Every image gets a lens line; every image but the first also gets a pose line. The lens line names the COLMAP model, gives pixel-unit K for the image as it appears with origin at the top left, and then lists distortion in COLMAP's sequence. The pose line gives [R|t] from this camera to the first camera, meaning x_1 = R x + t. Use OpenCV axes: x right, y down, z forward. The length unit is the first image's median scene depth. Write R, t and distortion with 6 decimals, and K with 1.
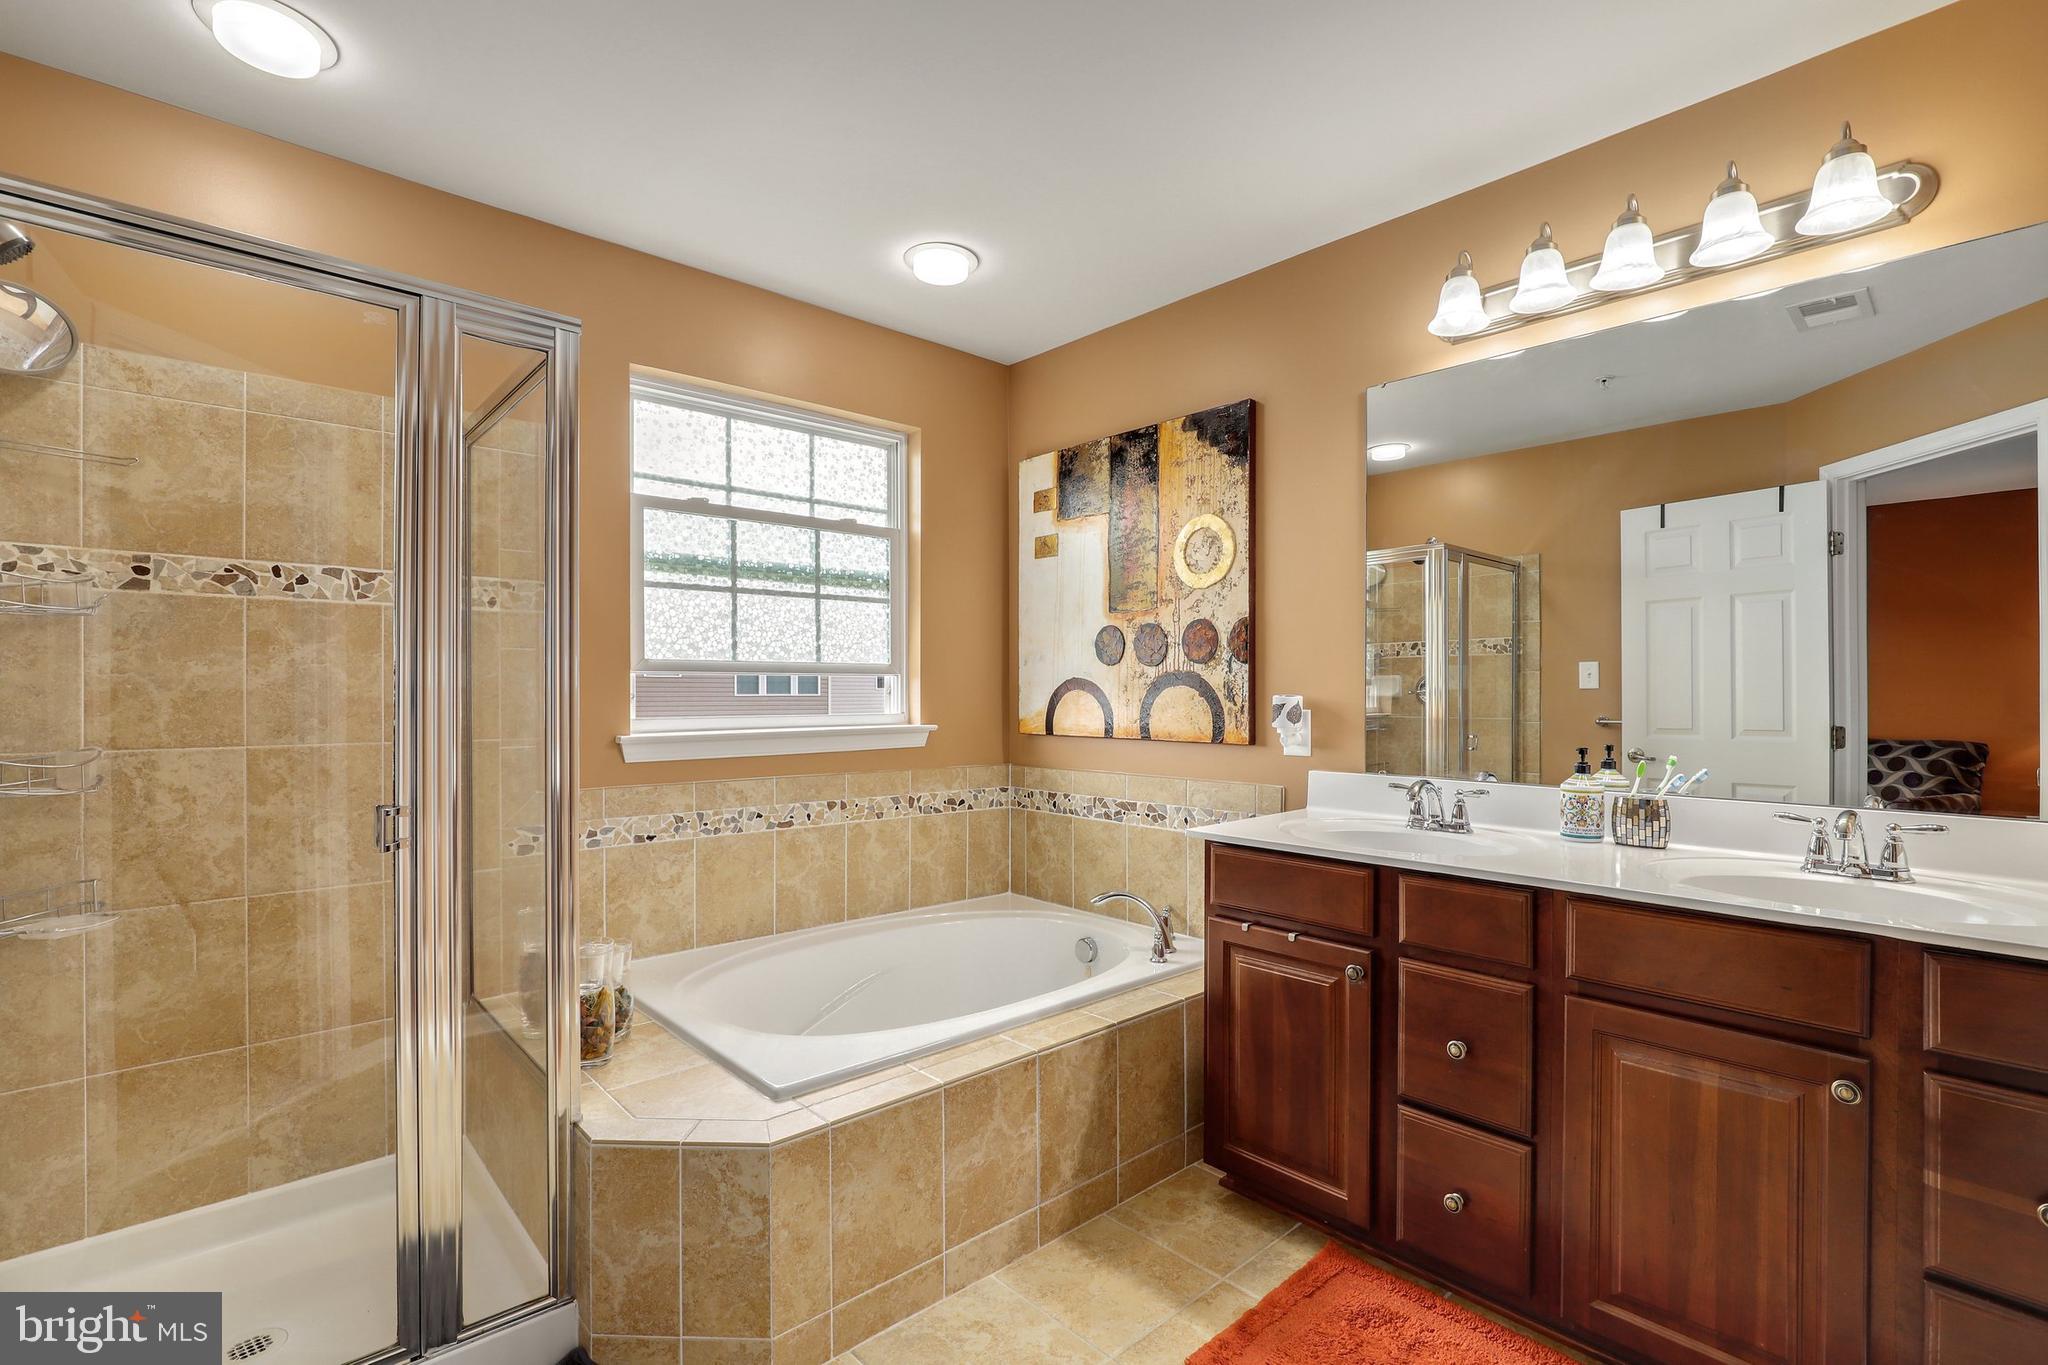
lens RADIAL K [[933.8, 0, 1032.0], [0, 933.8, 693.8], [0, 0, 1]] dist [-0.018069, 0.001057]
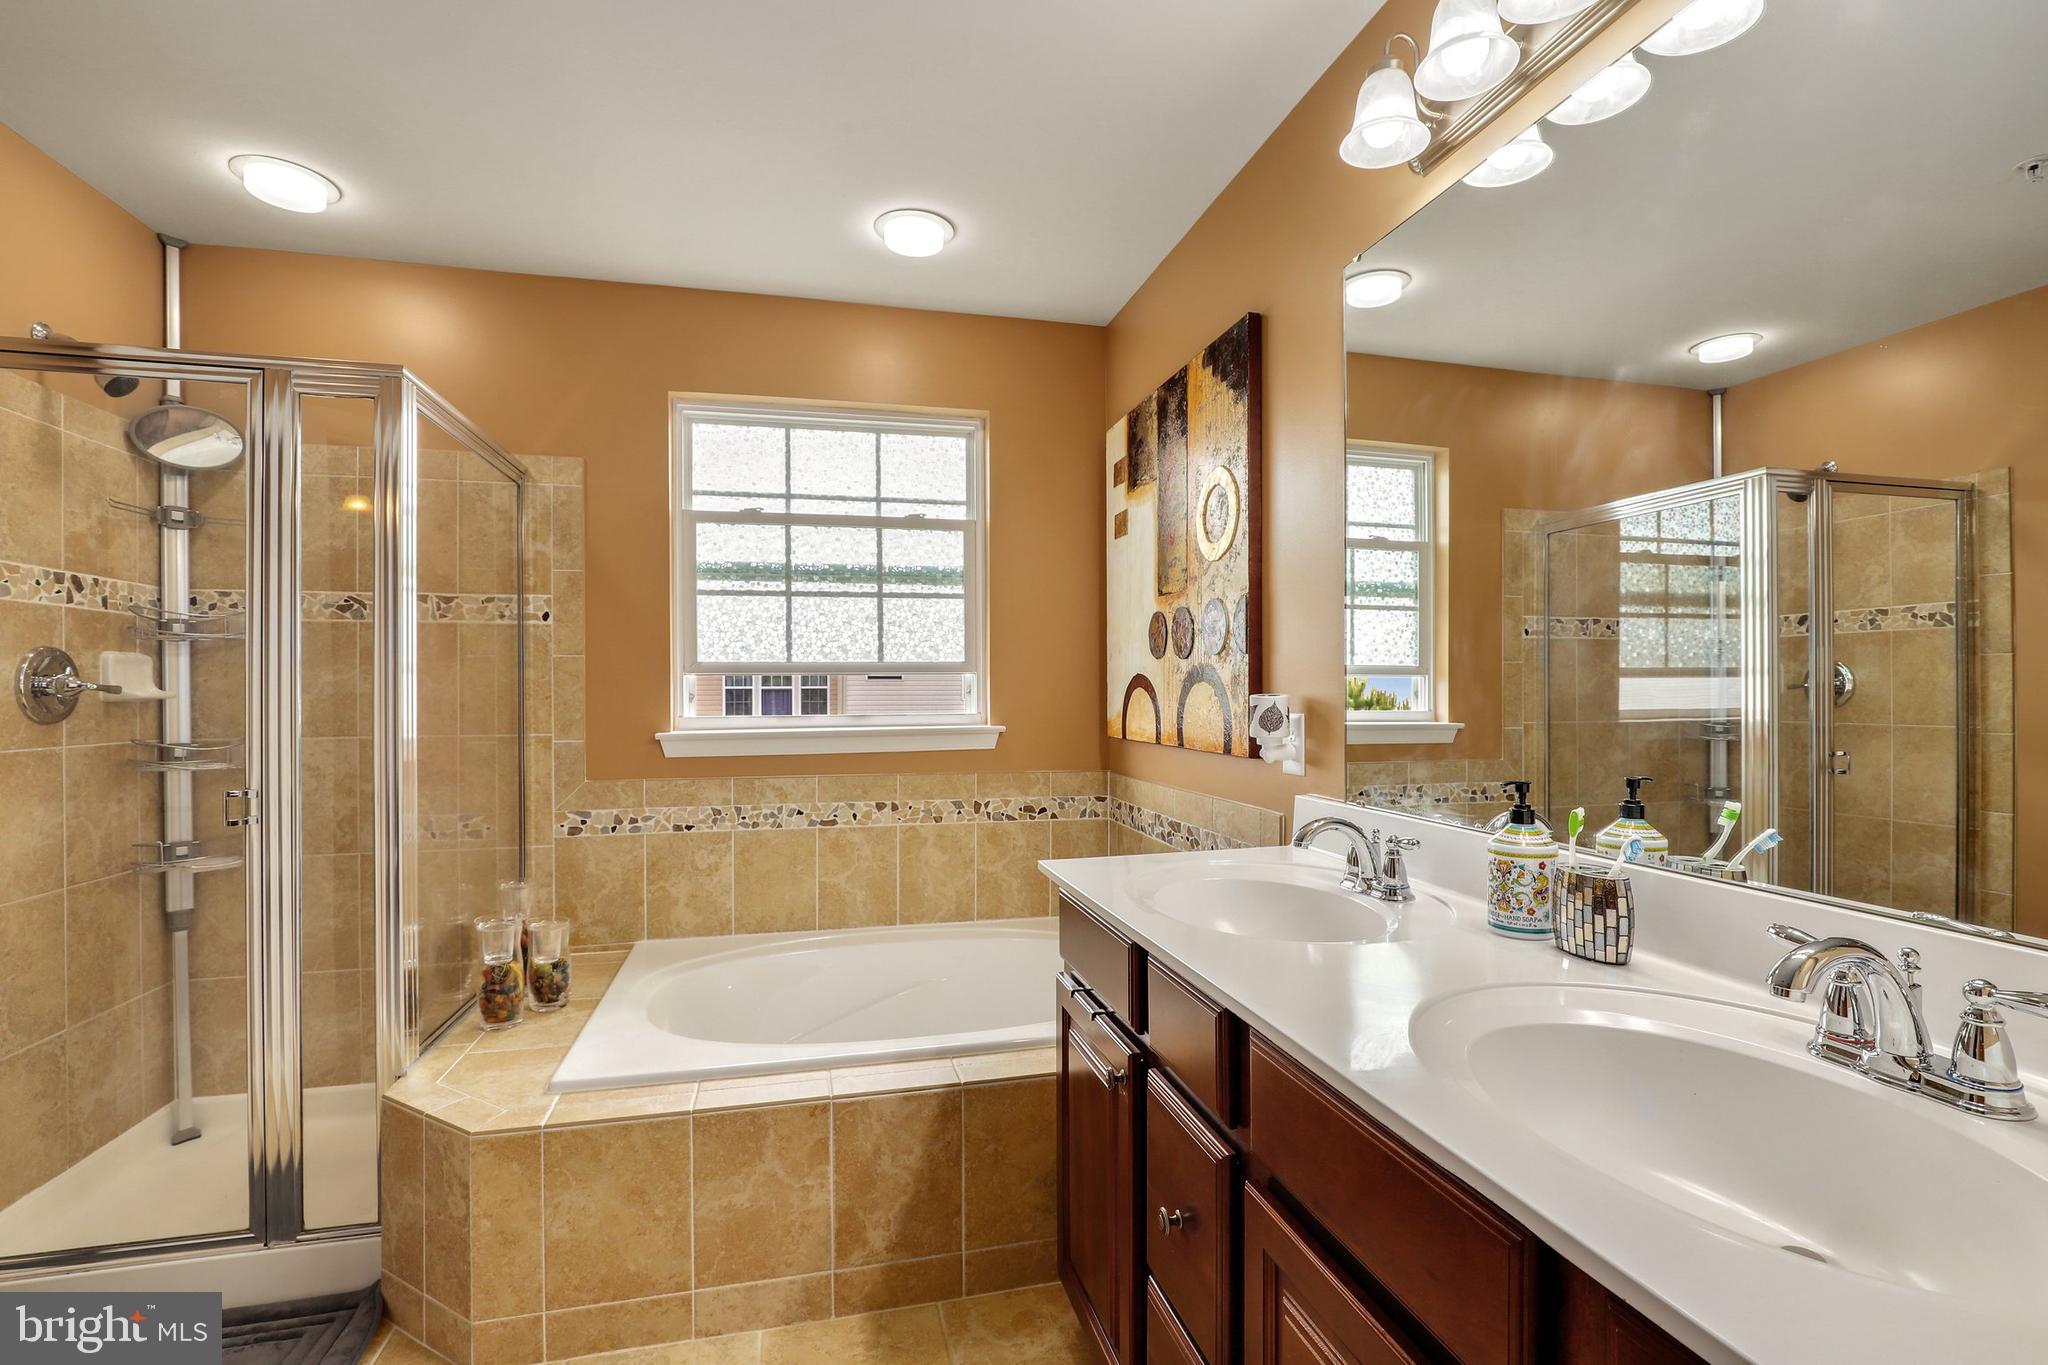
lens RADIAL K [[933.8, 0, 1041.1], [0, 933.8, 691.7], [0, 0, 1]] dist [-0.018069, 0.001057]
pose [[0.880344, -0.004044, -0.474318, 0.478715], [0.004682, 0.999989, 0.000163, -0.001273], [0.474312, -0.002364, 0.880354, 0.250200]]
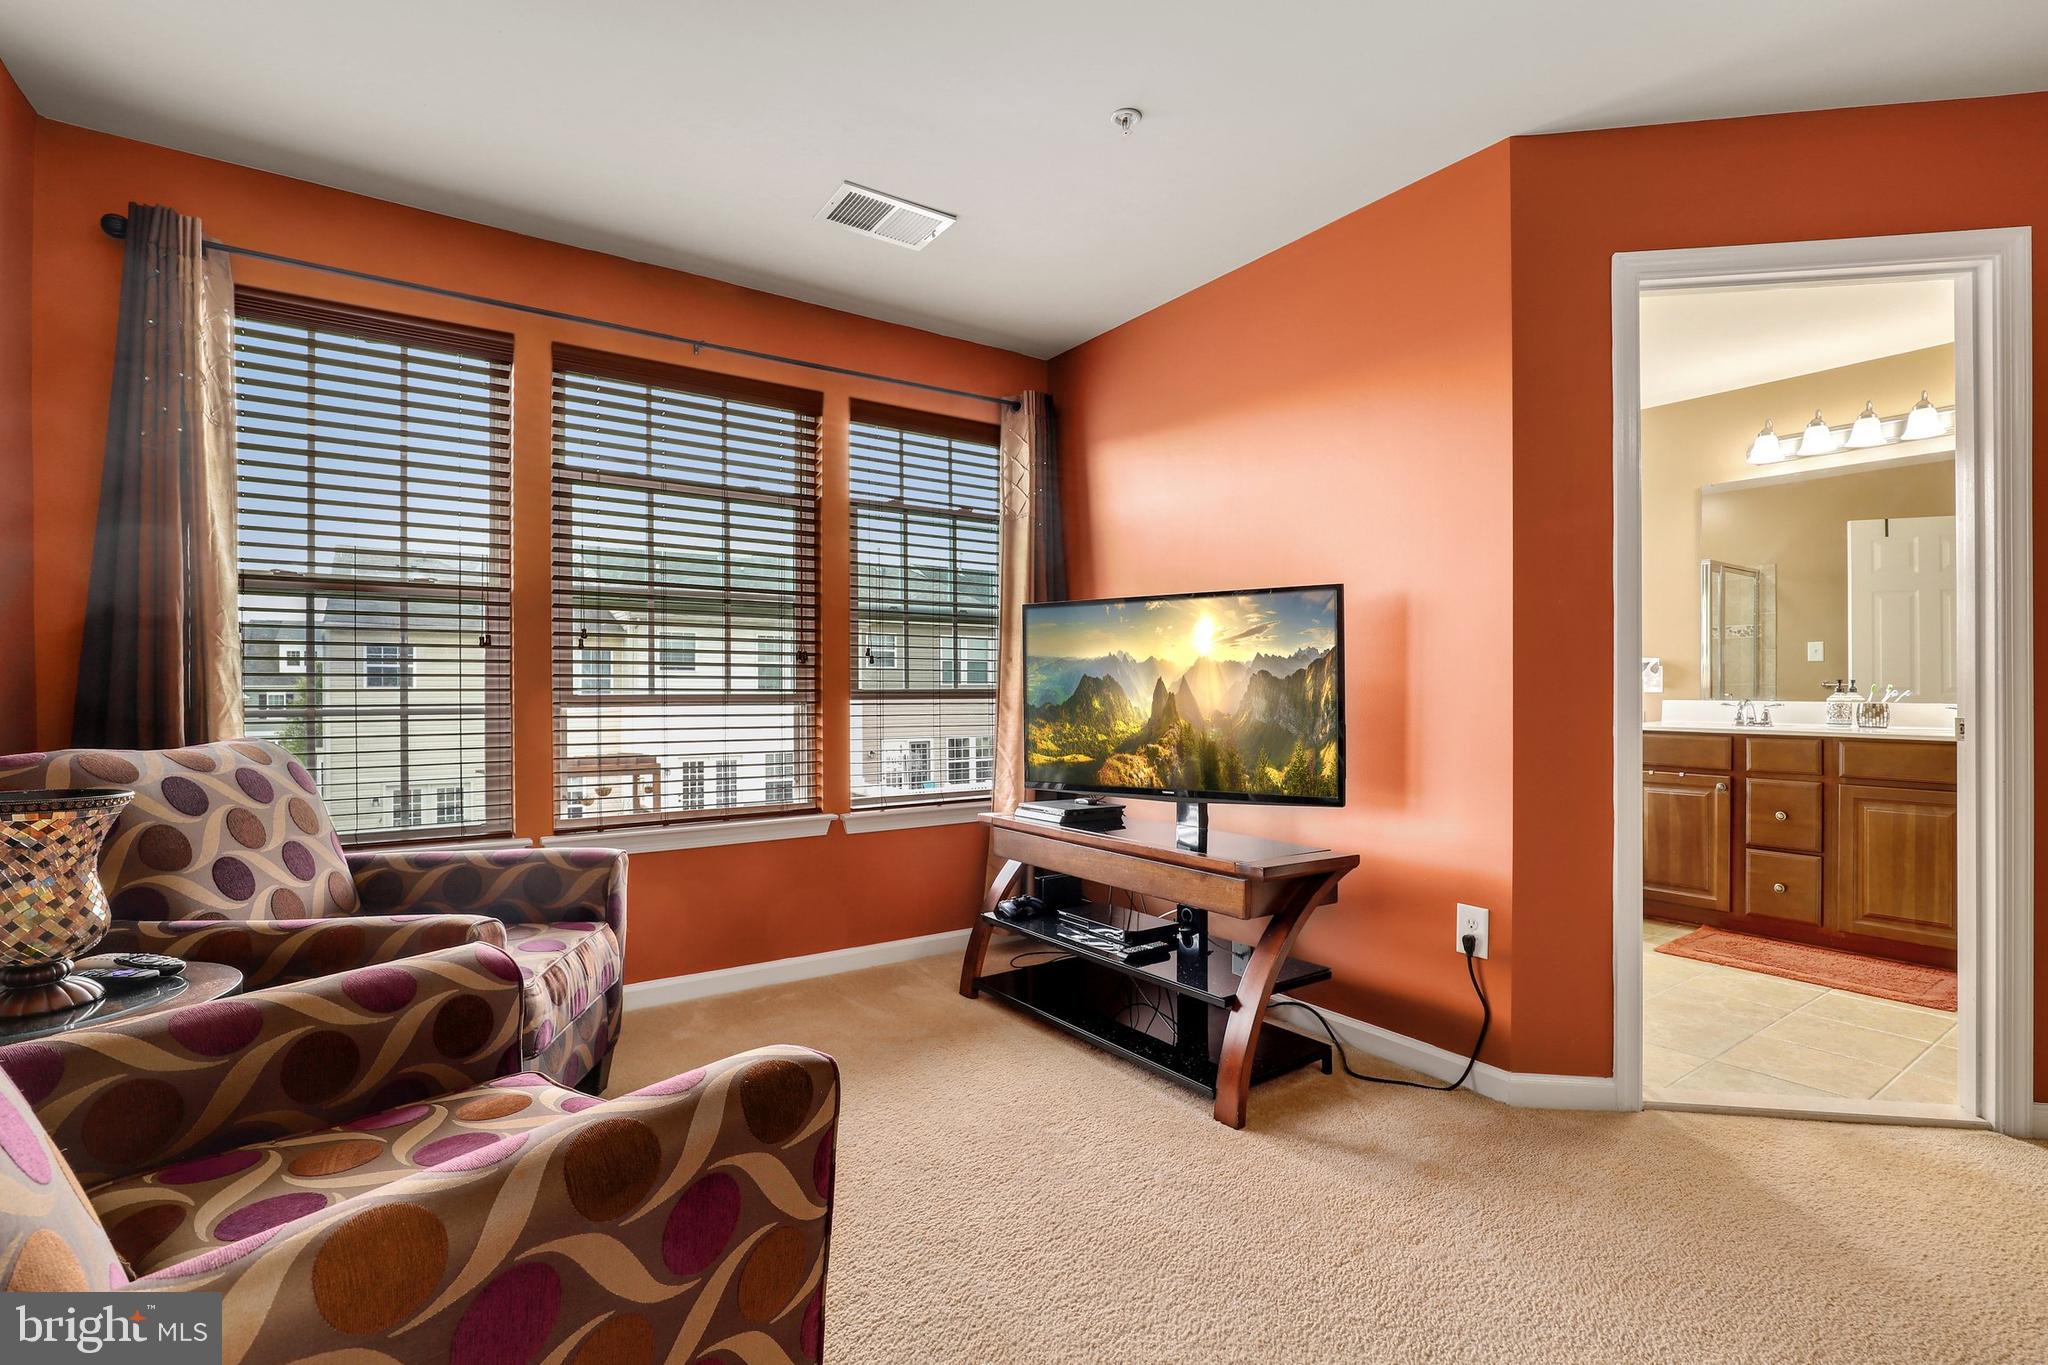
lens RADIAL K [[933.8, 0, 1027.0], [0, 933.8, 688.3], [0, 0, 1]] dist [-0.018069, 0.001057]
pose [[0.990869, 0.000482, -0.134824, -0.677968], [-0.000220, 0.999998, 0.001956, 0.057997], [0.134825, -0.001908, 0.990868, -0.930716]]
